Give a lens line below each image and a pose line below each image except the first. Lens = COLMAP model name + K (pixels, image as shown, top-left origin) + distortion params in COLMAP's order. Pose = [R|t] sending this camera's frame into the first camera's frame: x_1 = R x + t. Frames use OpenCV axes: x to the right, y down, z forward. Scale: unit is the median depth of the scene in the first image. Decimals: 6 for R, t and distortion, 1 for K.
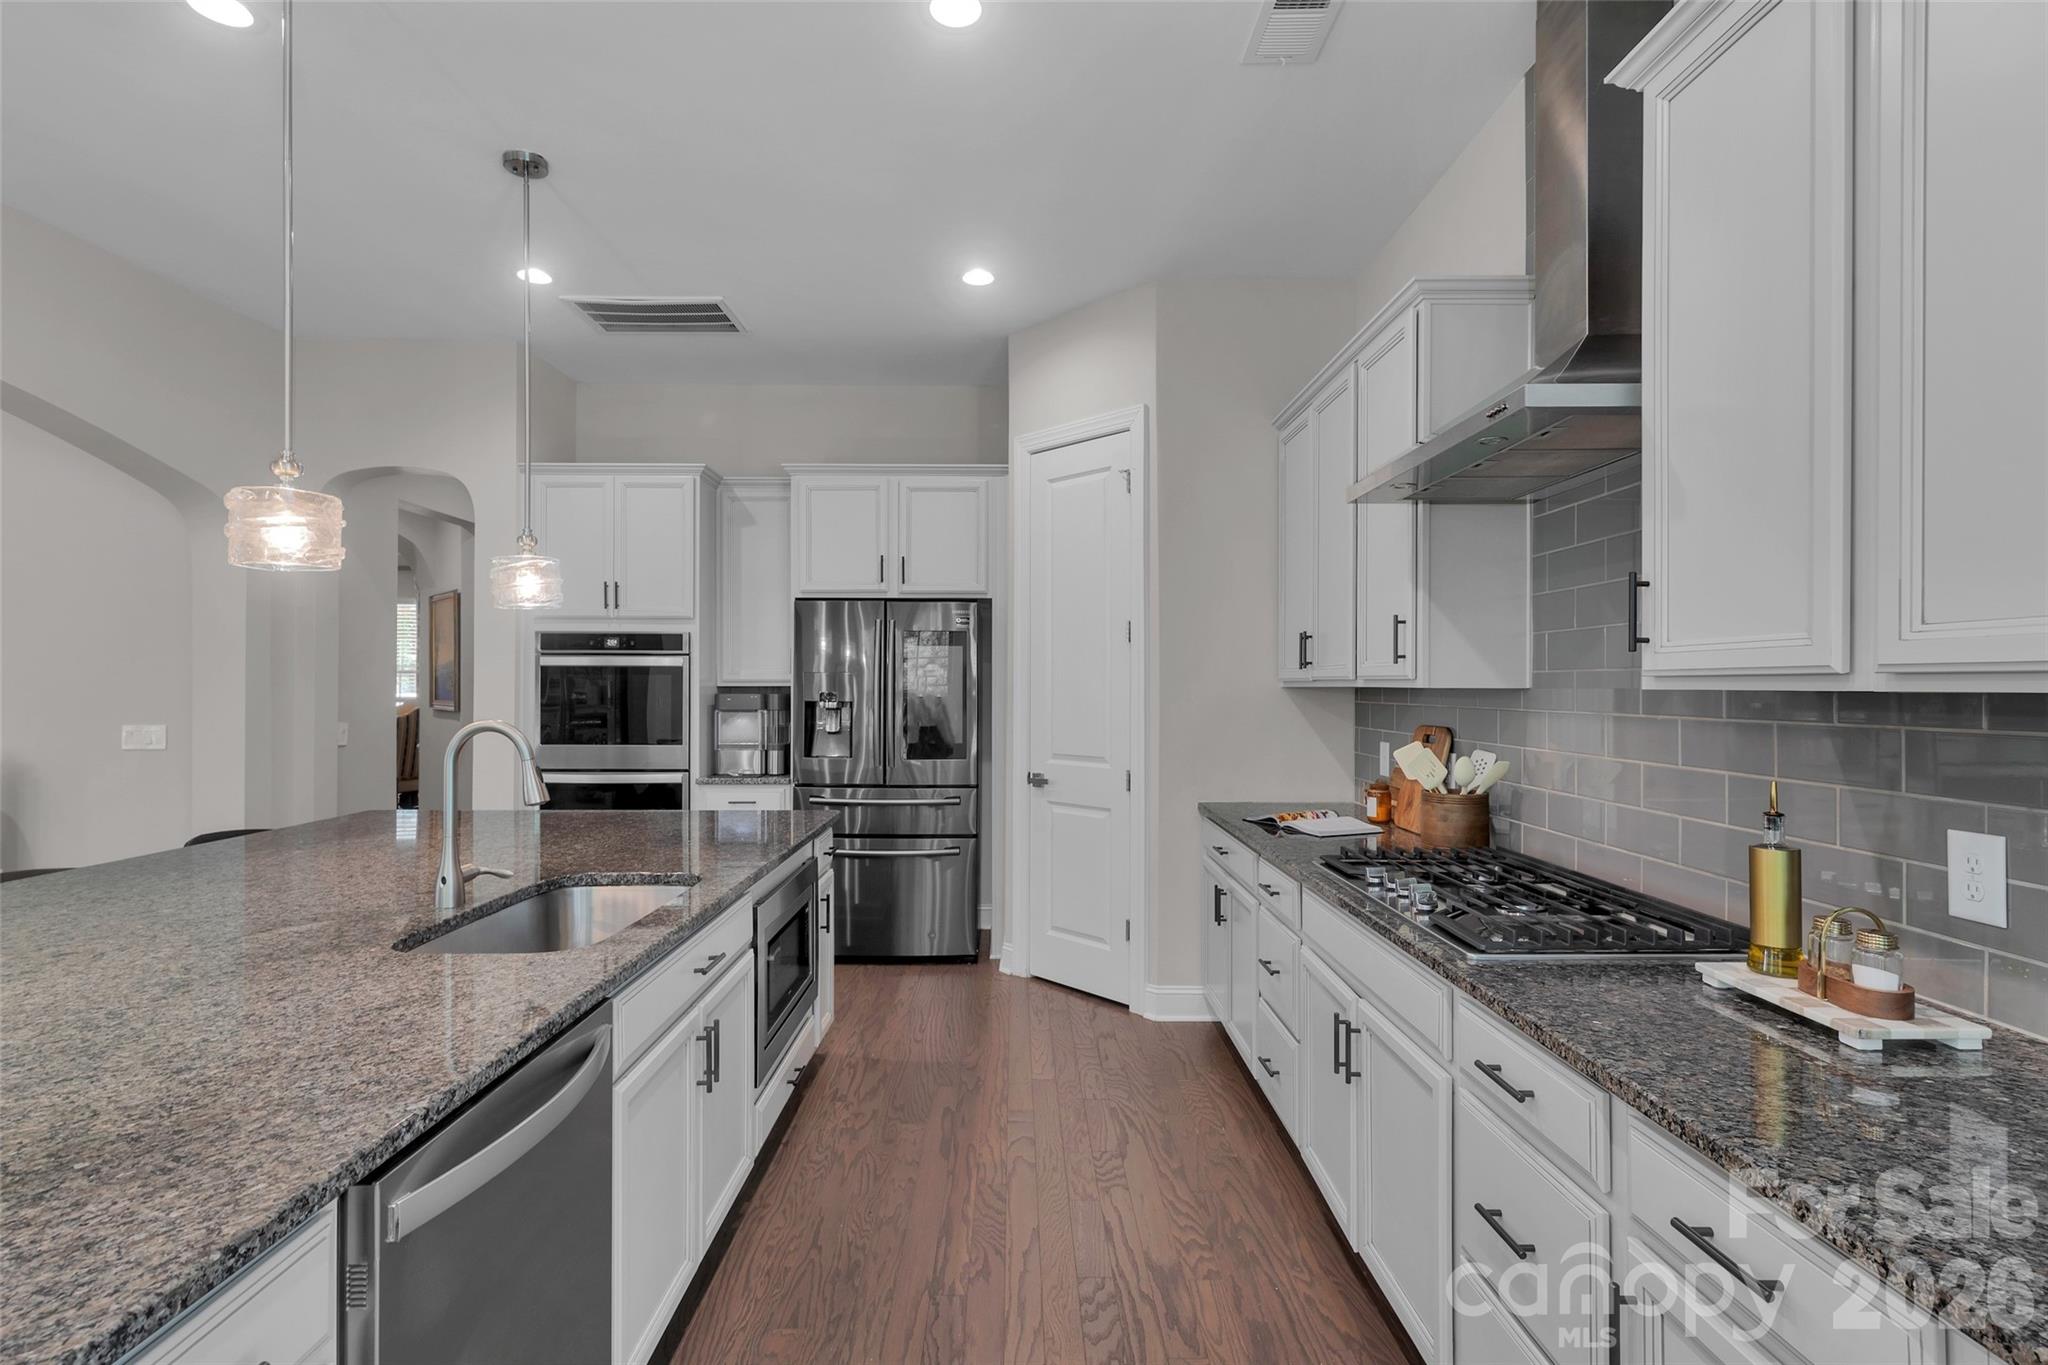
lens RADIAL K [[930.6, 0, 1026.7], [0, 930.6, 688.6], [0, 0, 1]] dist [-0.000602, -0.000349]
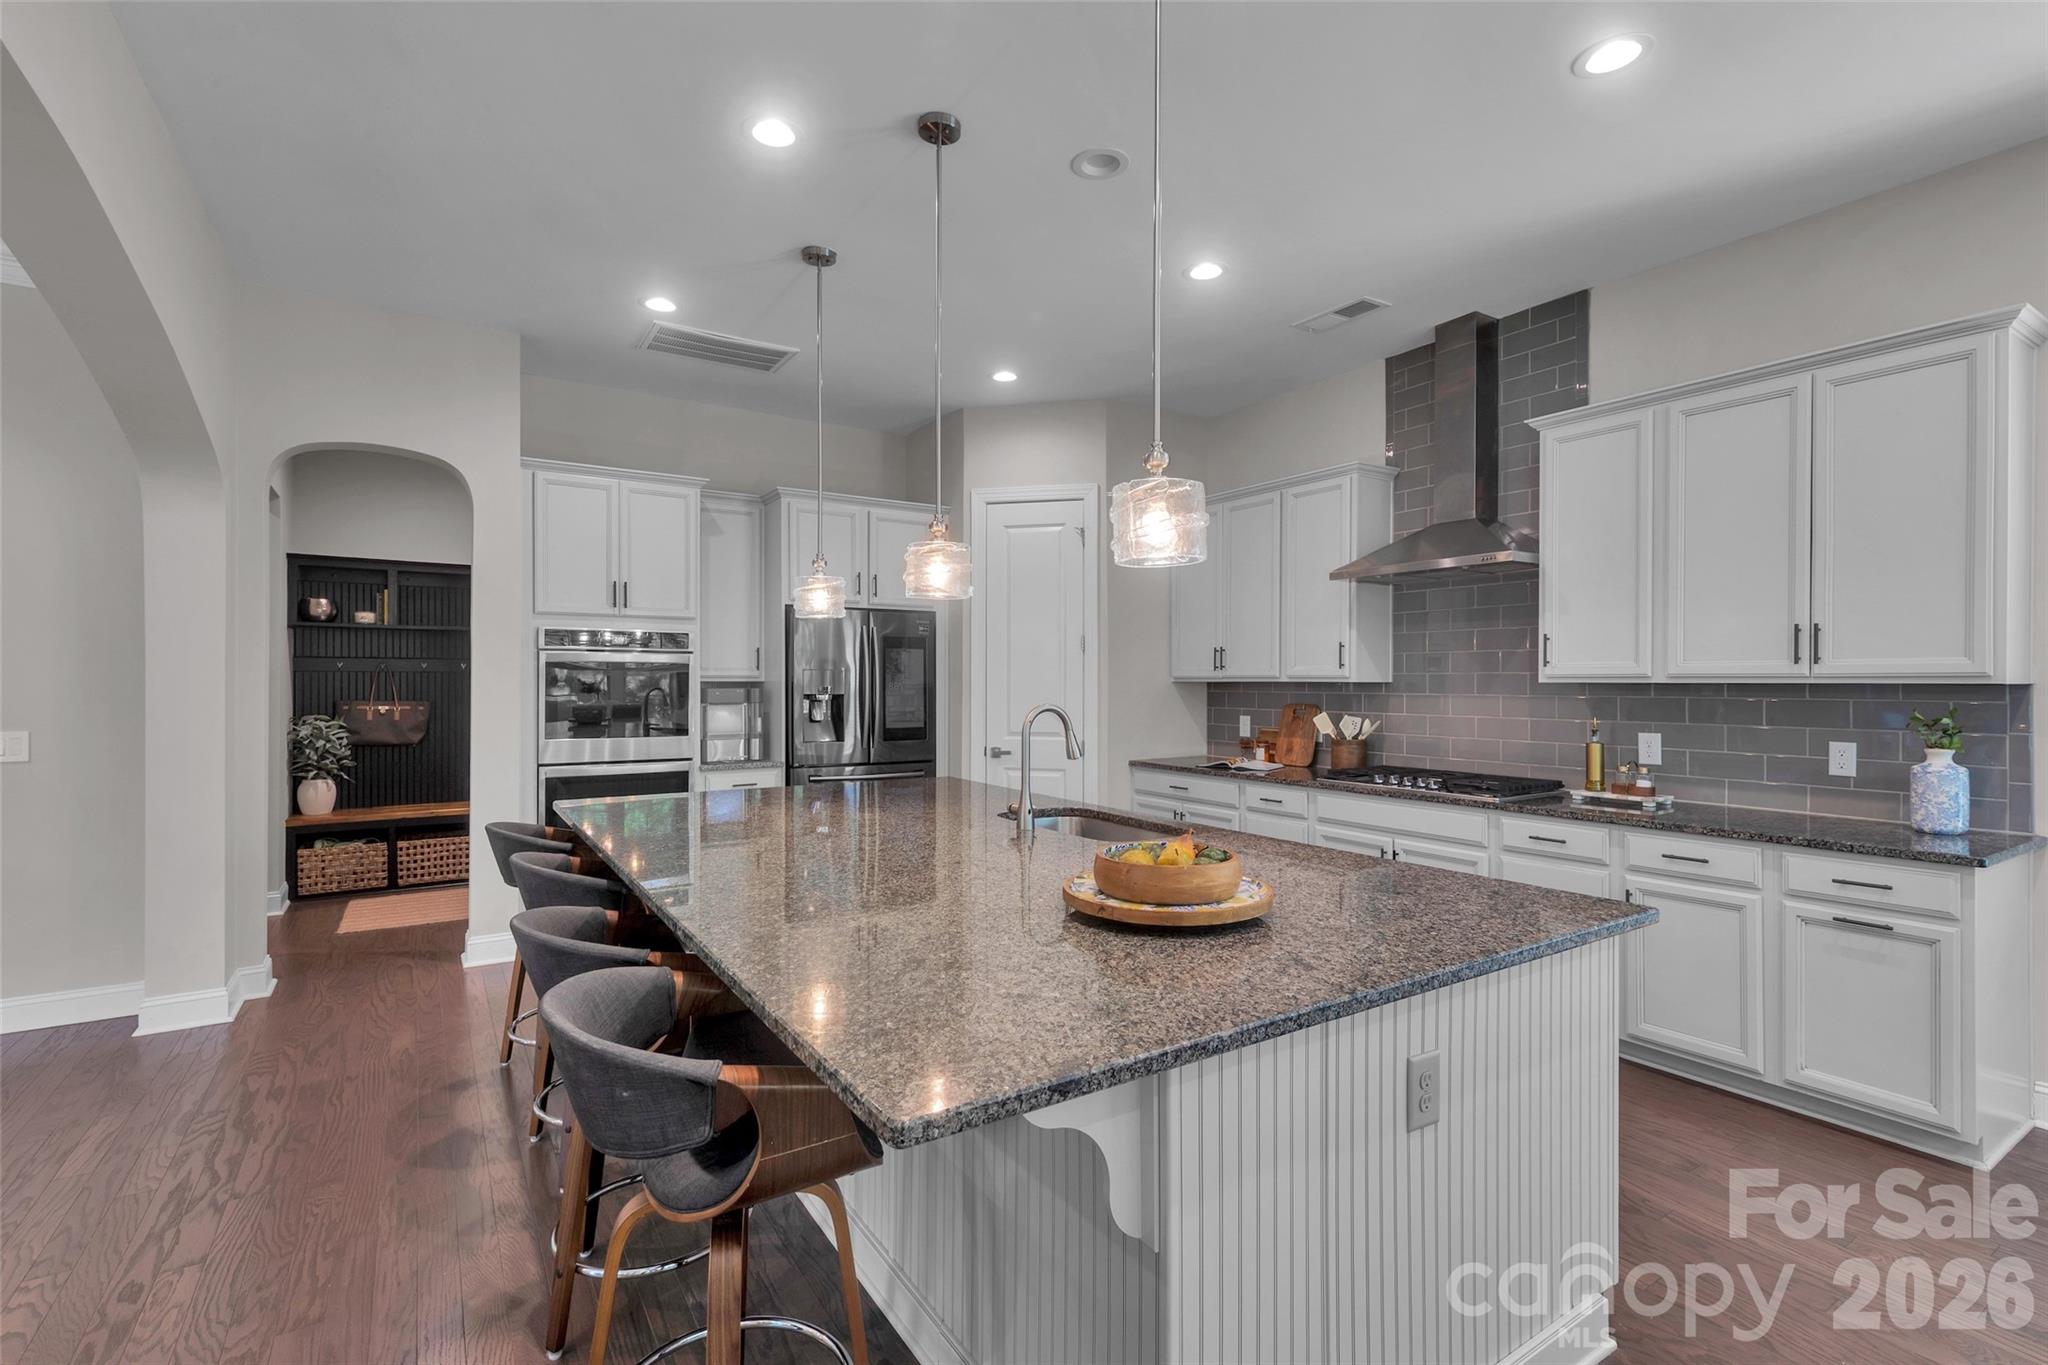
lens RADIAL K [[869.3, 0, 1028.4], [0, 869.3, 683.4], [0, 0, 1]] dist [-0.000427, -0.000053]
pose [[0.852042, -0.001555, 0.523470, -0.621815], [0.002115, 0.999998, -0.000472, 0.001043], [-0.523468, 0.001509, 0.852044, -0.080828]]
